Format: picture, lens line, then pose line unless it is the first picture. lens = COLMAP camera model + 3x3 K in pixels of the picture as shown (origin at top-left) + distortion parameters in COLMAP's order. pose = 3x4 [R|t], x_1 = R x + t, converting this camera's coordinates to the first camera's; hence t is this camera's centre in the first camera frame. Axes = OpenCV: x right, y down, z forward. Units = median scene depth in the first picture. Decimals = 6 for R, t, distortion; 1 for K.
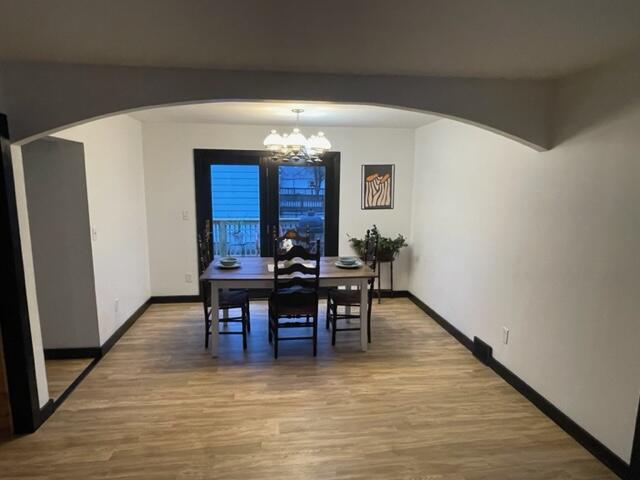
lens RADIAL K [[396.0, 0, 320.0], [0, 396.0, 240.0], [0, 0, 1]] dist [-0.001931, -0.000143]
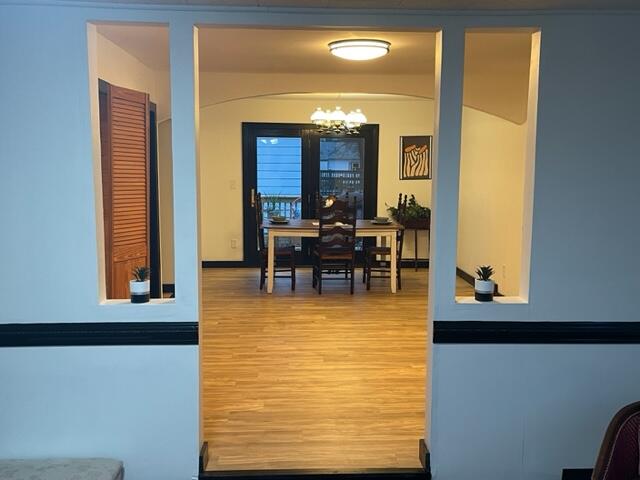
lens RADIAL K [[621.3, 0, 320.0], [0, 621.3, 240.0], [0, 0, 1]] dist [0.093945, 0.000197]
pose [[0.997055, 0.006705, -0.076401, 0.026048], [-0.008761, 0.999608, -0.026609, 0.137241], [0.076192, 0.027200, 0.996722, -0.688155]]
